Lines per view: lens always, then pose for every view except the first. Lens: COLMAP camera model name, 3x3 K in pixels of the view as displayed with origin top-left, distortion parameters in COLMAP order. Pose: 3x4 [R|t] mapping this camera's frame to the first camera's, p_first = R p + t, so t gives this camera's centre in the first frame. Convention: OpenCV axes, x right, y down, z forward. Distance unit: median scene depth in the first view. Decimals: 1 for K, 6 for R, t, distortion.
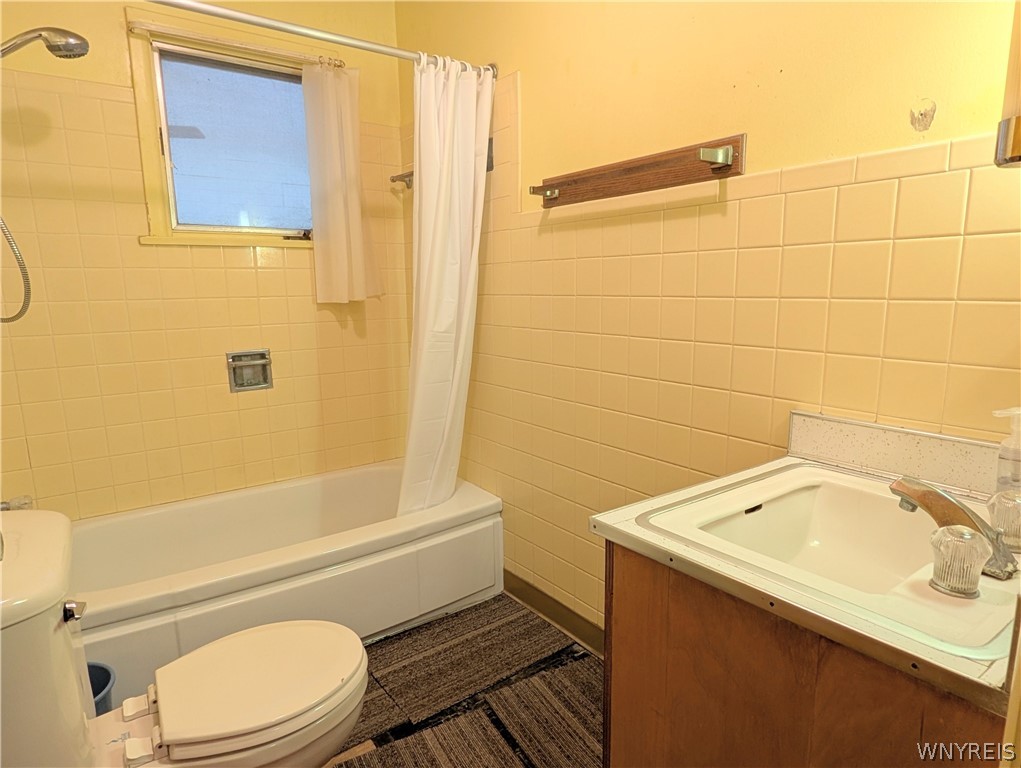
lens RADIAL K [[605.0, 0, 518.8], [0, 605.0, 395.8], [0, 0, 1]] dist [0.004397, 0.000219]
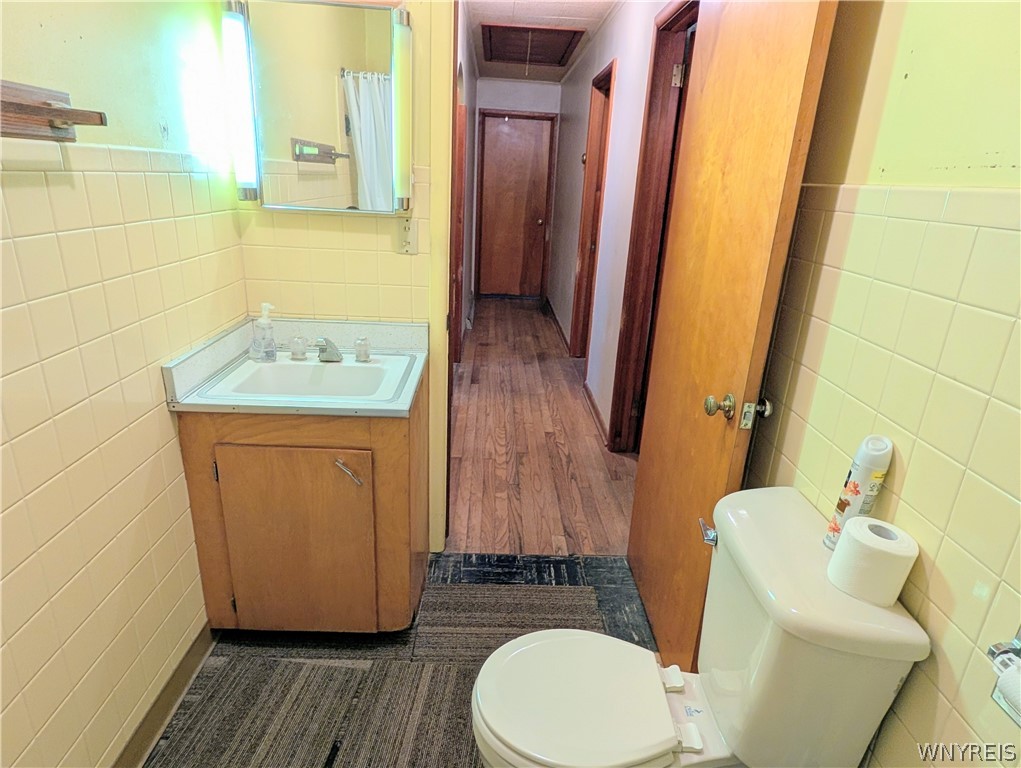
lens RADIAL K [[605.0, 0, 518.8], [0, 605.0, 395.8], [0, 0, 1]] dist [0.004397, 0.000219]
pose [[-0.826226, -0.218819, 0.519105, -0.487481], [0.060977, 0.881325, 0.468559, -0.291626], [-0.560030, 0.418789, -0.714831, 1.001224]]
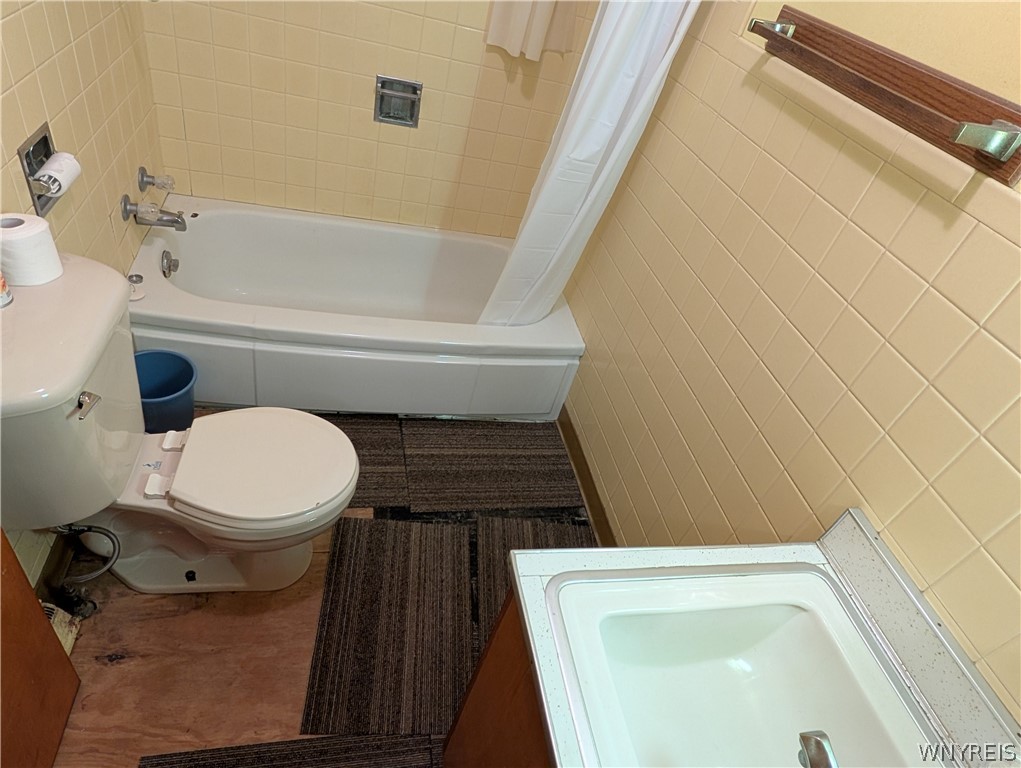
lens RADIAL K [[605.0, 0, 518.8], [0, 605.0, 395.8], [0, 0, 1]] dist [0.004397, 0.000219]
pose [[0.876745, 0.449826, -0.170219, 0.090824], [-0.320710, 0.810538, 0.490075, -0.236167], [0.358417, -0.375080, 0.854899, 0.142747]]
